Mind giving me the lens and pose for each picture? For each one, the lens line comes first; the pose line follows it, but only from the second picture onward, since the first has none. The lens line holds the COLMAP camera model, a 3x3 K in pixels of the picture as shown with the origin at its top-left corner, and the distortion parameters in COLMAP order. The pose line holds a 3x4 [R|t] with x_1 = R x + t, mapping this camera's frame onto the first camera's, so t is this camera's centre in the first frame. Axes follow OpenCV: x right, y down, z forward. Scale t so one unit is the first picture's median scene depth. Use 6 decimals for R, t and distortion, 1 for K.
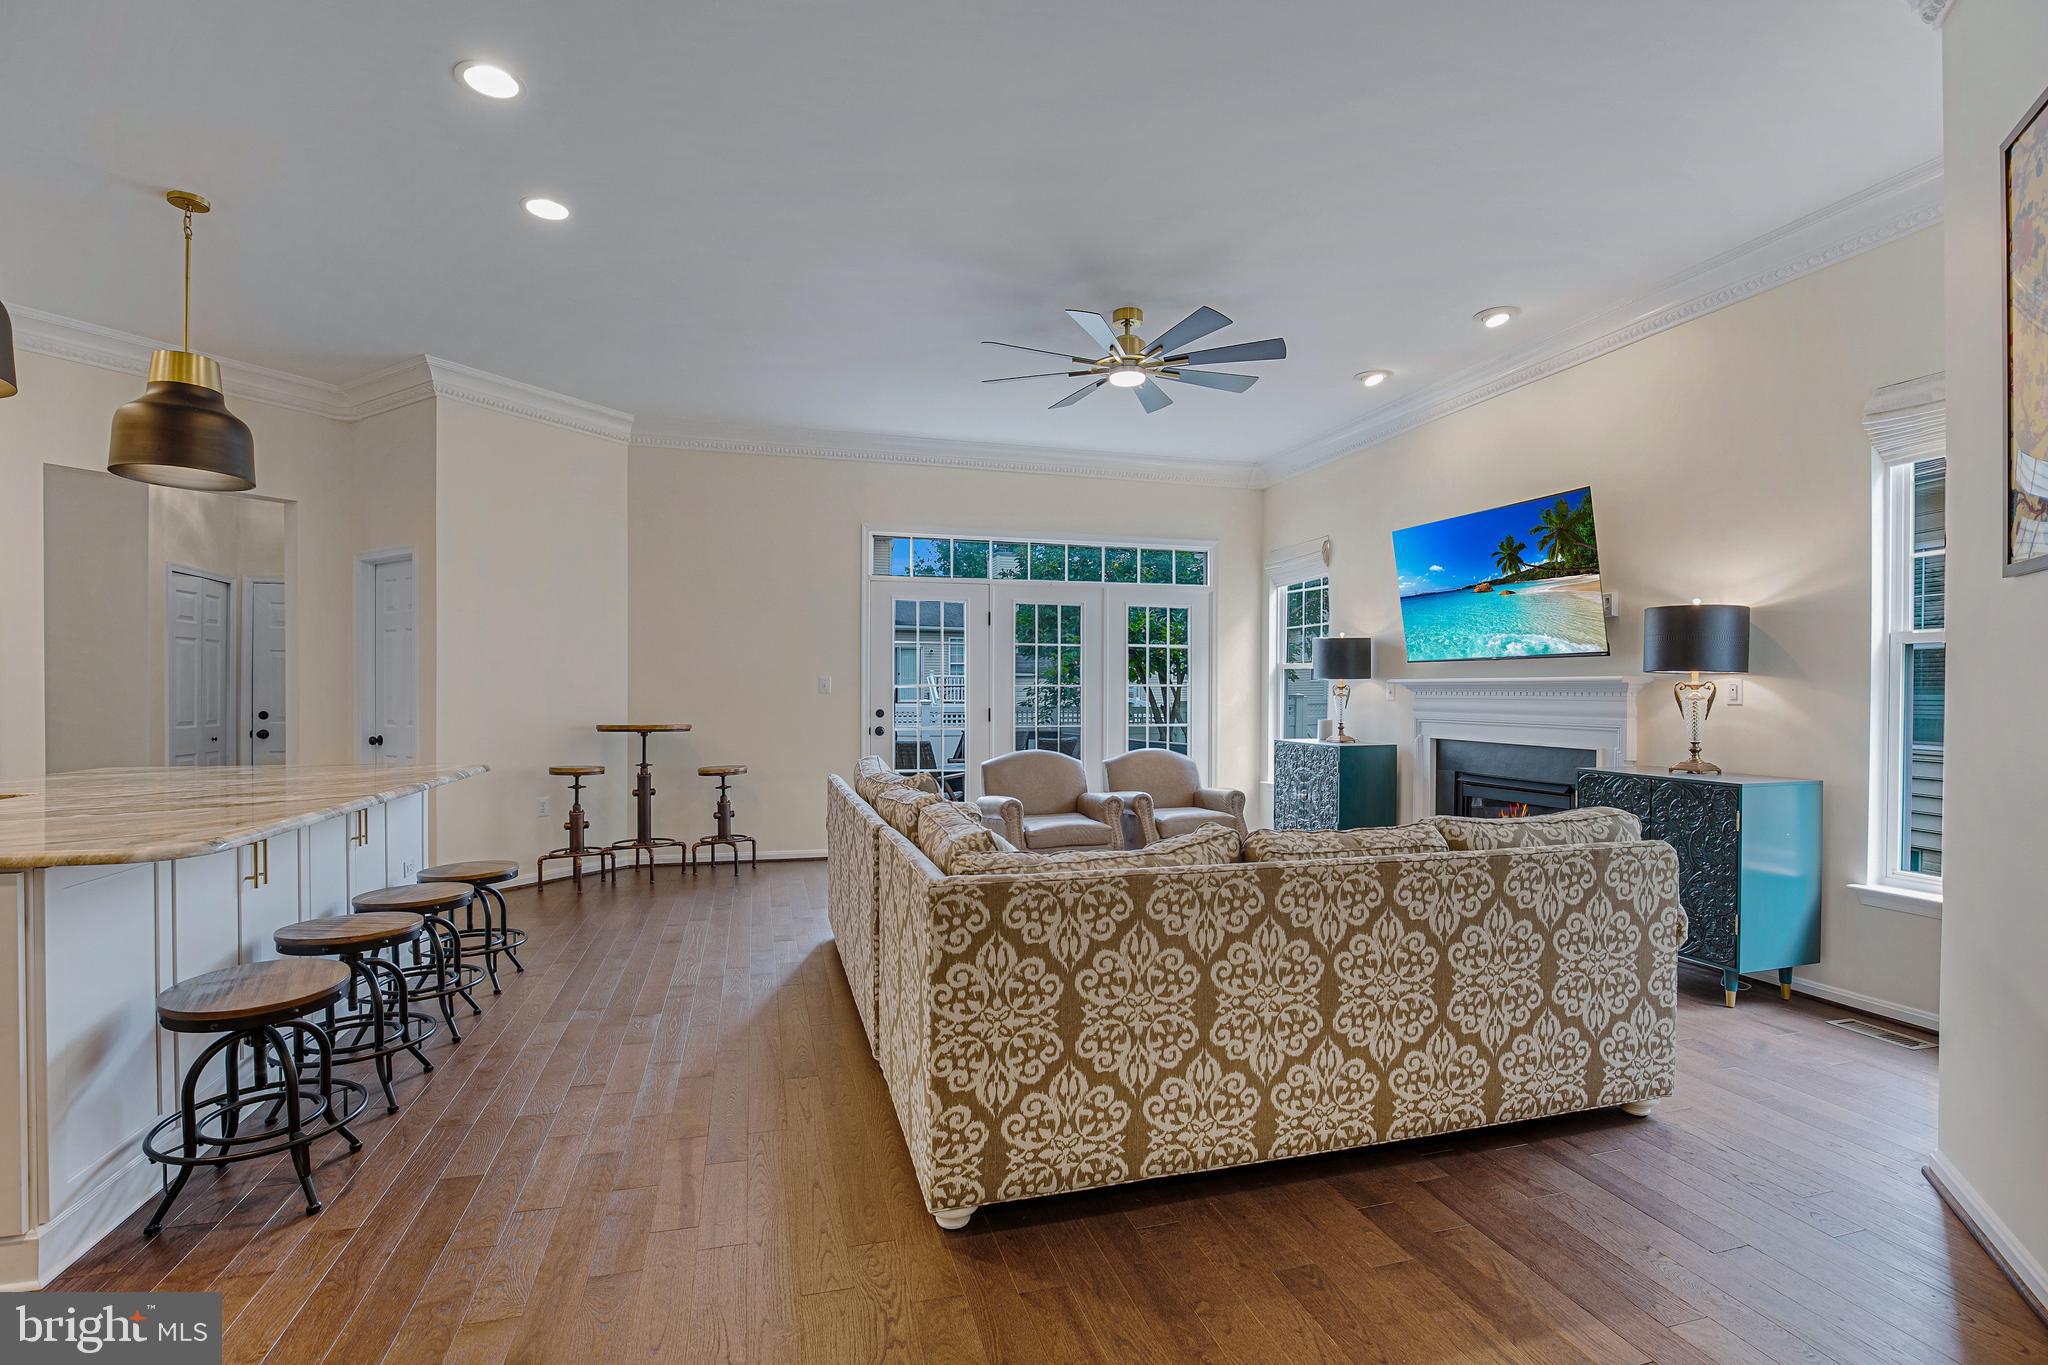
lens RADIAL K [[945.6, 0, 1027.5], [0, 945.6, 682.8], [0, 0, 1]] dist [-0.031394, 0.006434]
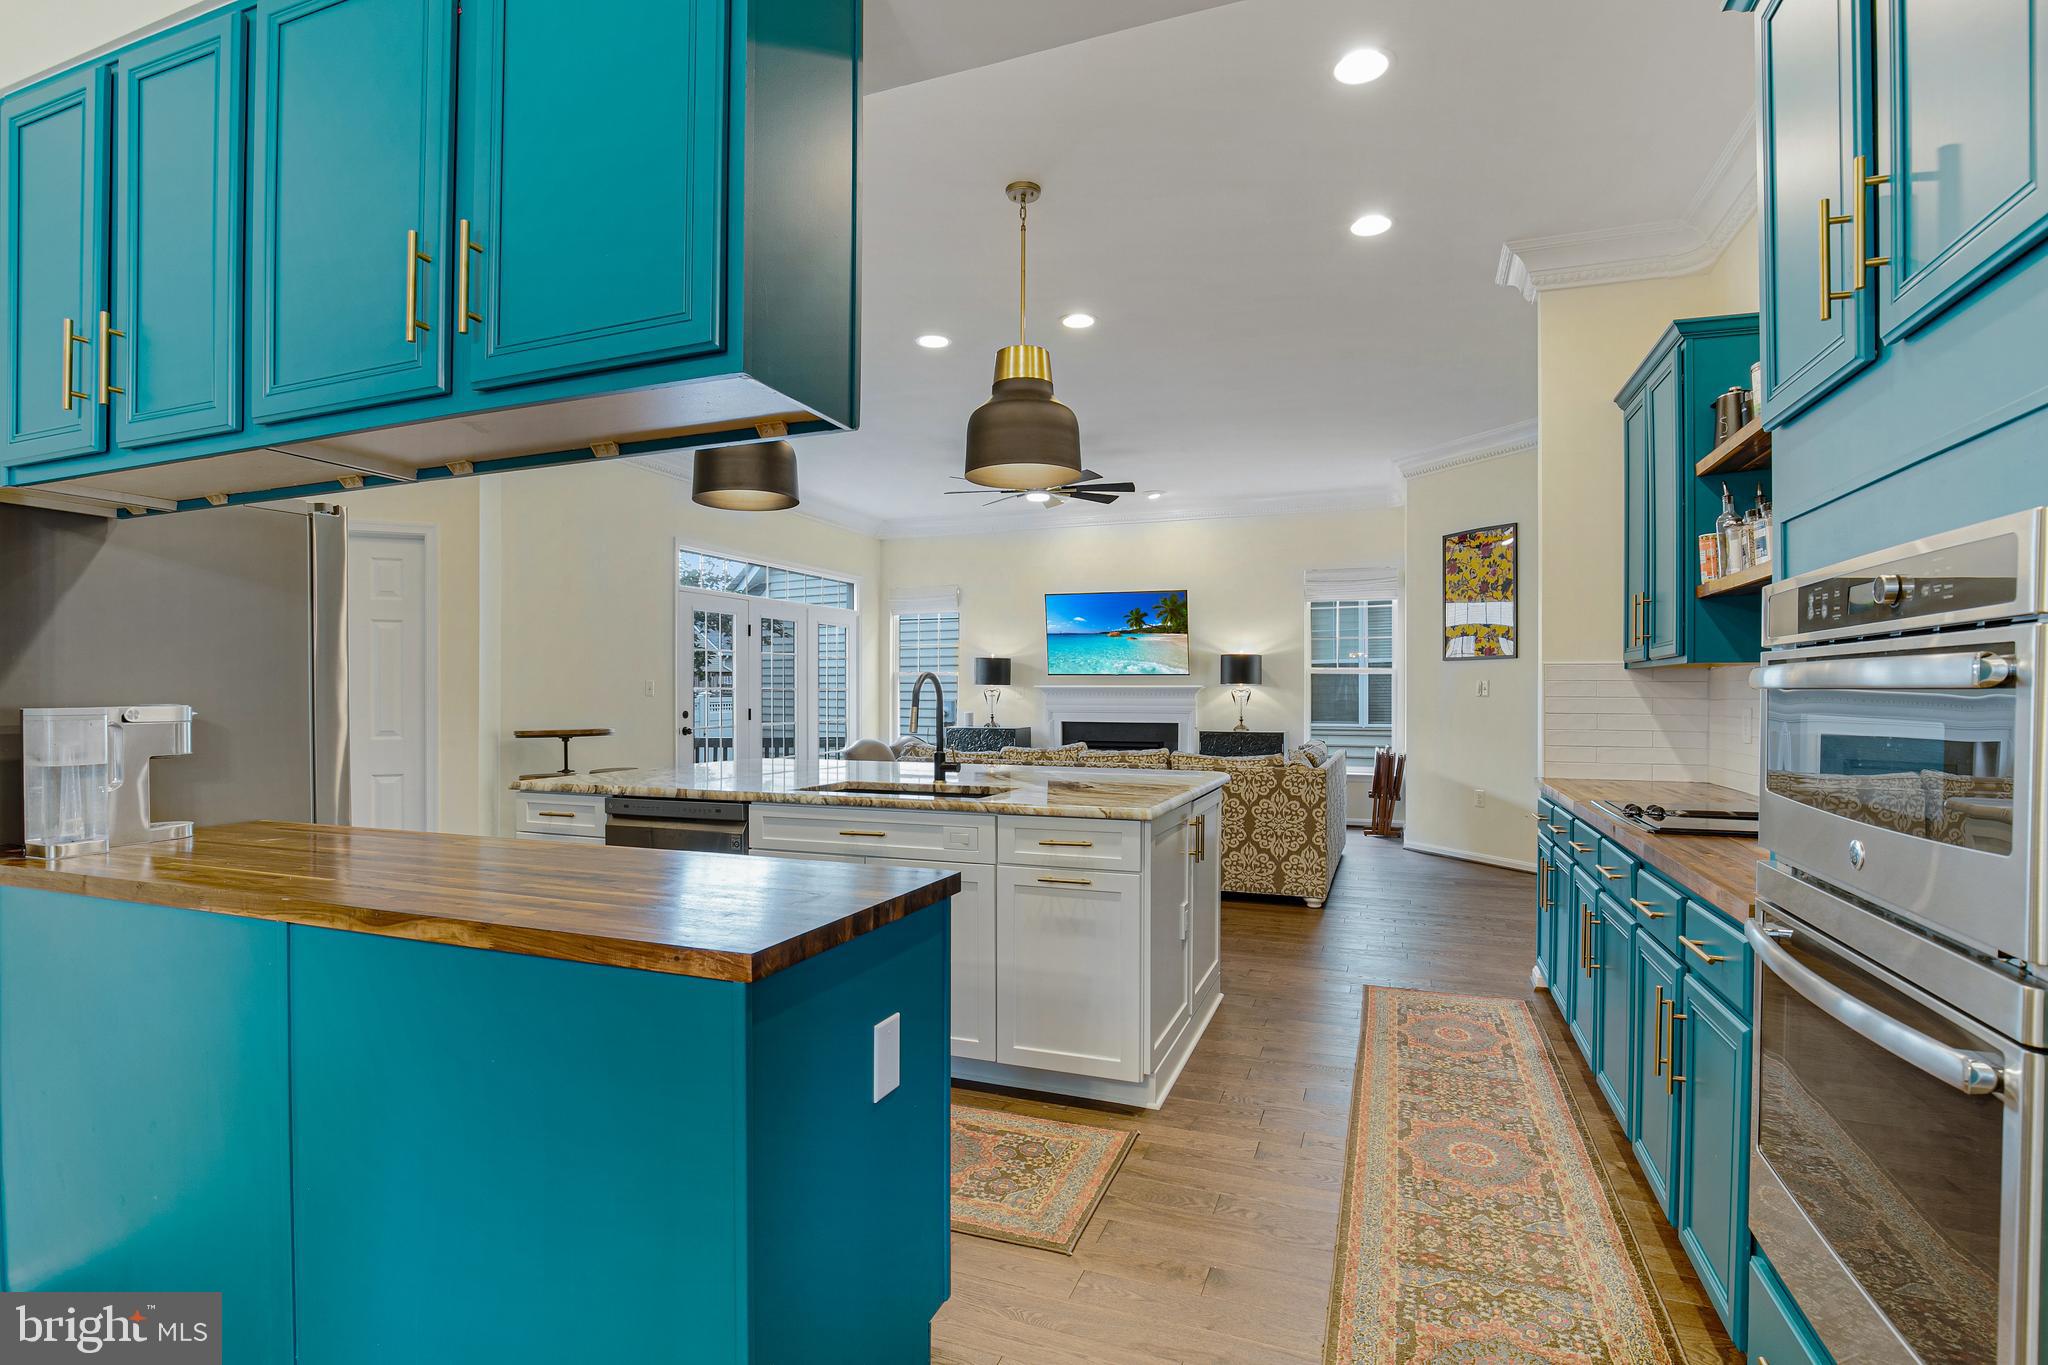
lens RADIAL K [[974.9, 0, 1008.3], [0, 974.9, 689.4], [0, 0, 1]] dist [-0.001693, 0.000004]
pose [[0.606311, 0.001132, 0.795227, -1.261545], [-0.005732, 0.999979, 0.002947, -0.002517], [-0.795207, -0.006345, 0.606305, 0.047291]]
